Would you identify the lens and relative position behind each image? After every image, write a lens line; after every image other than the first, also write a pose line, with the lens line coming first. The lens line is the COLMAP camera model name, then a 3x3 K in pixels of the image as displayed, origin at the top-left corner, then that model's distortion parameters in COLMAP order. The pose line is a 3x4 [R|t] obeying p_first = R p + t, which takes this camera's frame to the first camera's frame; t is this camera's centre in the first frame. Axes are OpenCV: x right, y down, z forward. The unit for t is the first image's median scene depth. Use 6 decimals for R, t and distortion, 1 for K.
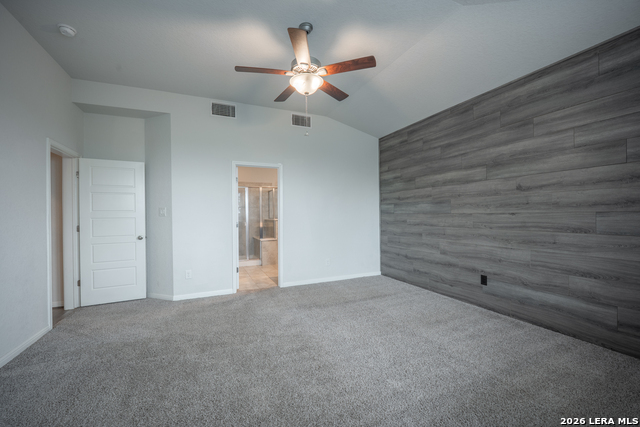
lens RADIAL K [[261.3, 0, 316.3], [0, 261.3, 214.7], [0, 0, 1]] dist [-0.007688, -0.000380]
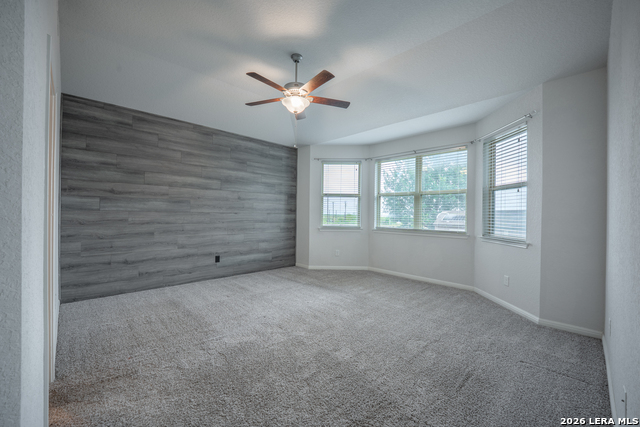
lens RADIAL K [[261.3, 0, 316.3], [0, 261.3, 214.7], [0, 0, 1]] dist [-0.007688, -0.000380]
pose [[-0.346758, 0.002051, 0.937952, -0.773785], [-0.010266, 0.999929, -0.005982, 0.007900], [-0.937899, -0.011703, -0.346712, 0.853081]]
